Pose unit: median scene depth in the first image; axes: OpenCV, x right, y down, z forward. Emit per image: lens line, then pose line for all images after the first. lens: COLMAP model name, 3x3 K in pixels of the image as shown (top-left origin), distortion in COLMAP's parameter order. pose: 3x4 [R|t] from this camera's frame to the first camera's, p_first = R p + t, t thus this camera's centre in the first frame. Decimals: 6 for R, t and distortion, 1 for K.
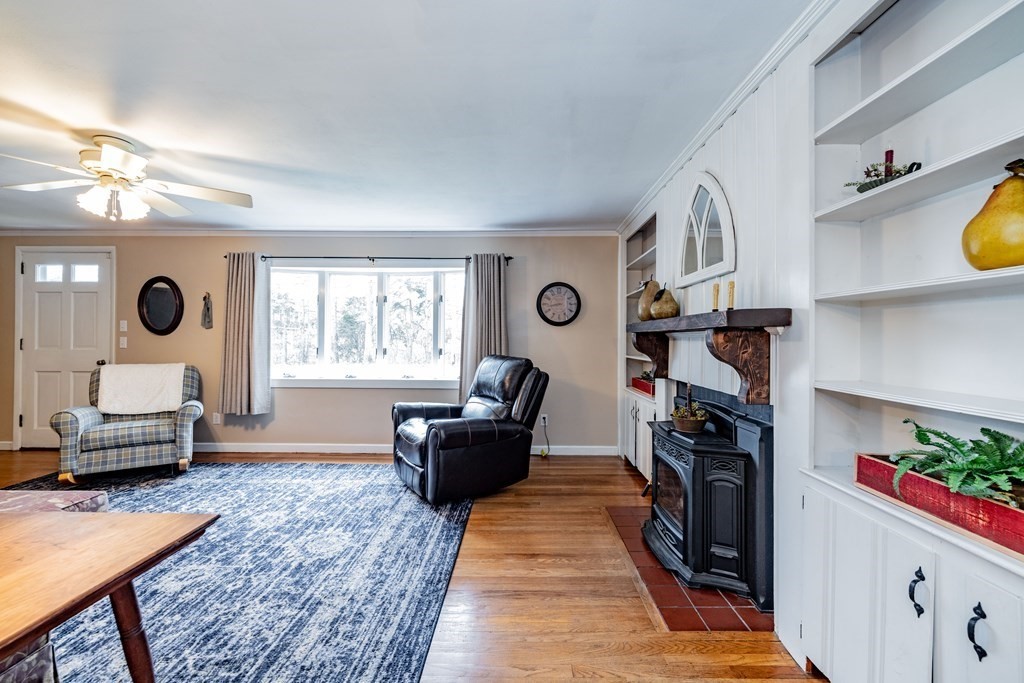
lens RADIAL K [[439.0, 0, 515.3], [0, 439.0, 338.7], [0, 0, 1]] dist [0.000575, -0.000139]
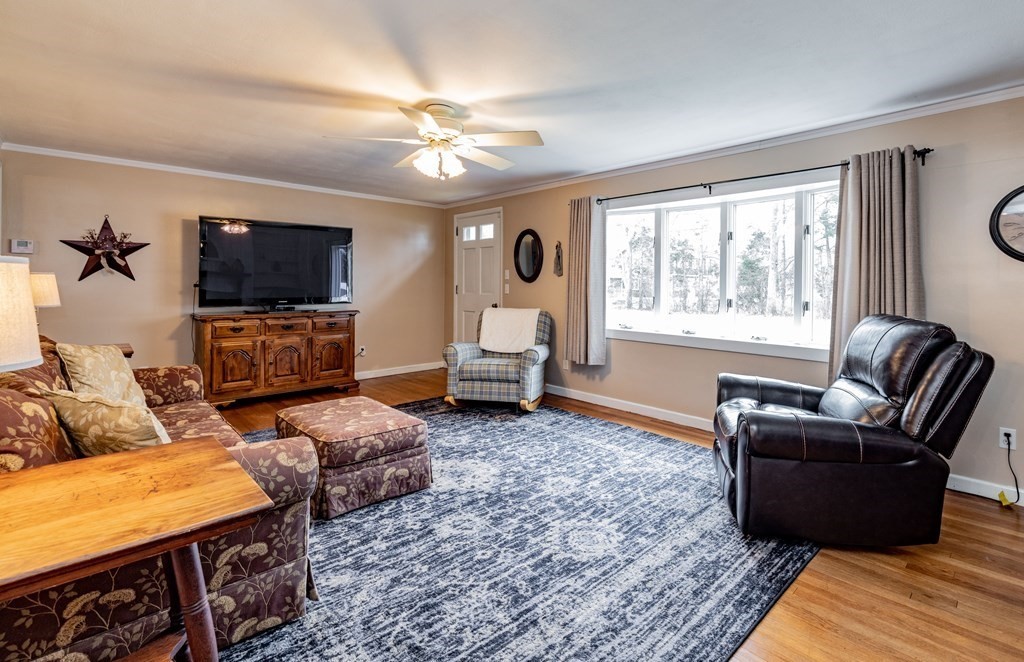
lens RADIAL K [[476.9, 0, 559.3], [0, 476.9, 285.3], [0, 0, 1]] dist [0.000941, -0.000125]
pose [[0.713413, 0.002855, -0.700738, 0.116195], [-0.004837, 0.999988, -0.000851, -0.000623], [0.700728, 0.003996, 0.713418, 0.268374]]
